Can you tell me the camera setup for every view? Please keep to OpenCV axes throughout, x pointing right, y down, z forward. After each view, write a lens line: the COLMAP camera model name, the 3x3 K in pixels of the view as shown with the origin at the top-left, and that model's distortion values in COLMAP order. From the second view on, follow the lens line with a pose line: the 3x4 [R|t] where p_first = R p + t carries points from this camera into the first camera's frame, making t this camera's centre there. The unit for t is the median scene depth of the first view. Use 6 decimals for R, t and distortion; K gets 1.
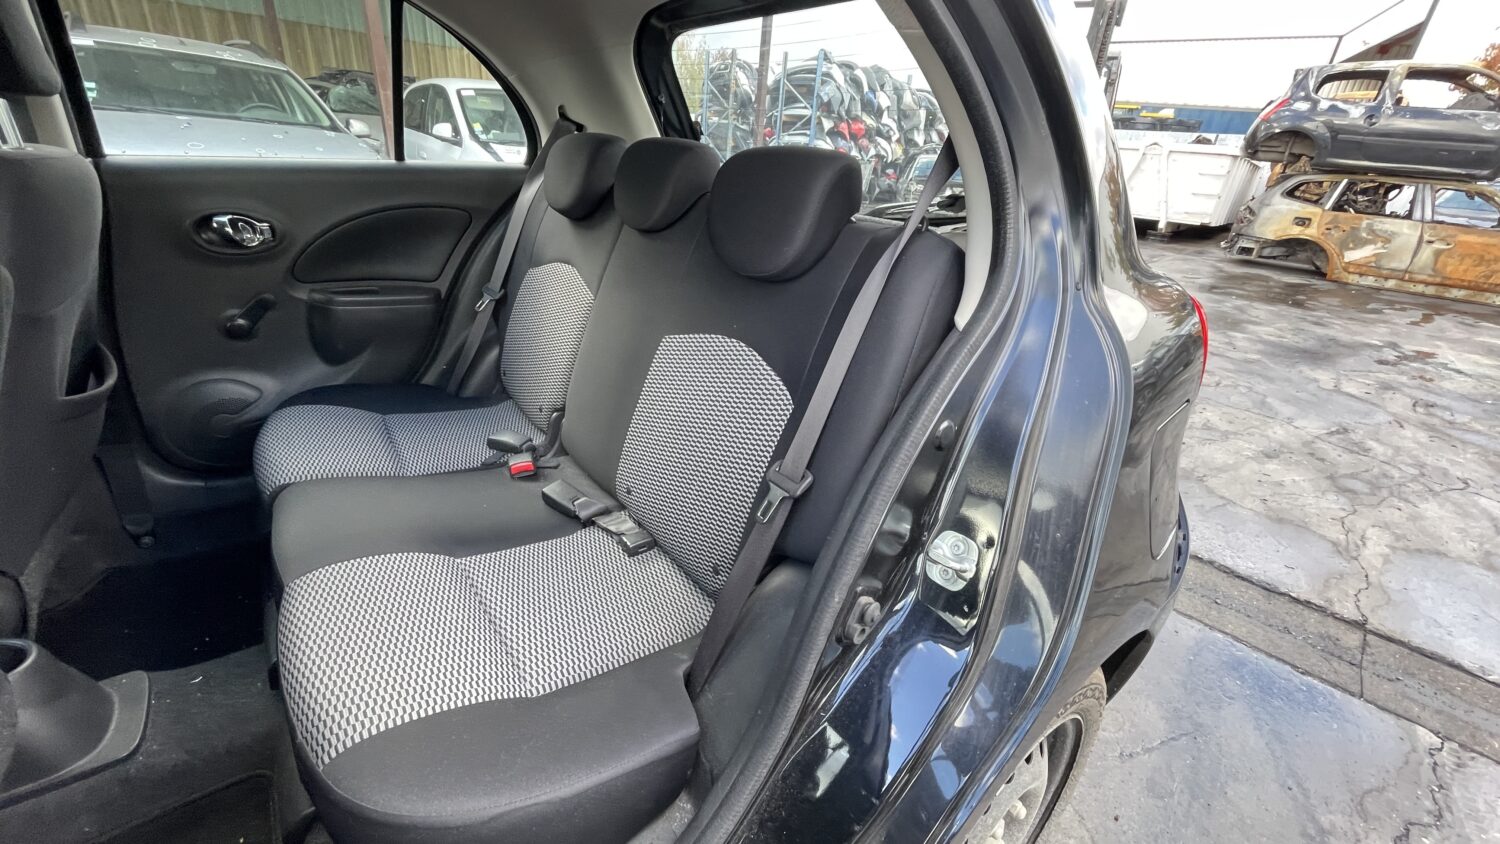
lens RADIAL K [[655.4, 0, 707.1], [0, 655.4, 449.2], [0, 0, 1]] dist [-0.010196, 0.000308]
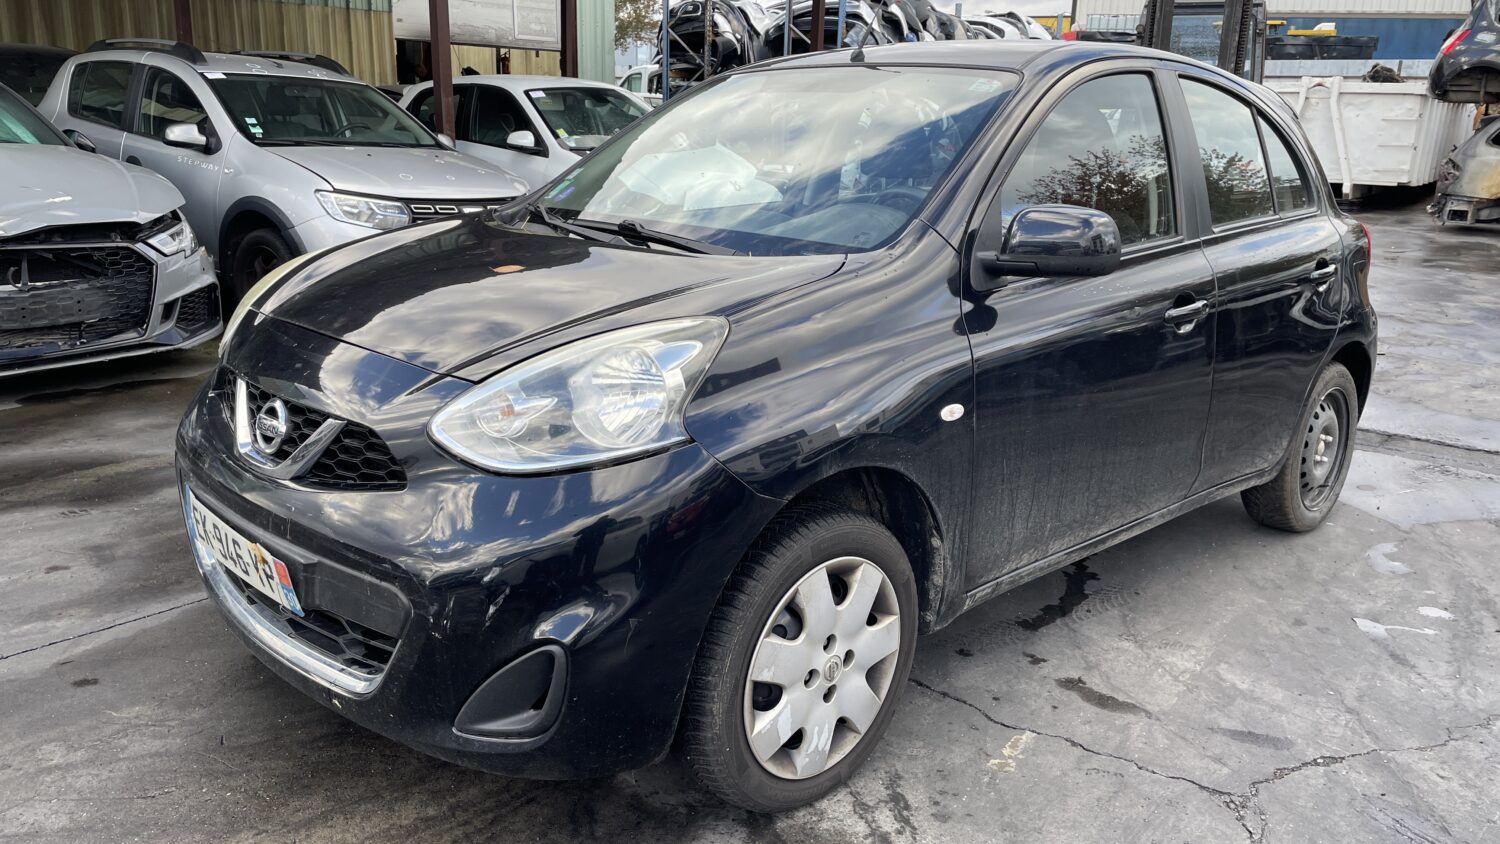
lens RADIAL K [[1146.0, 0, 748.5], [0, 1146.0, 419.4], [0, 0, 1]] dist [0.030059, -0.022238]
pose [[0.991751, -0.080933, 0.099399, -0.153548], [0.096515, 0.981800, -0.163564, 0.073298], [-0.084352, 0.171808, 0.981512, -0.222774]]
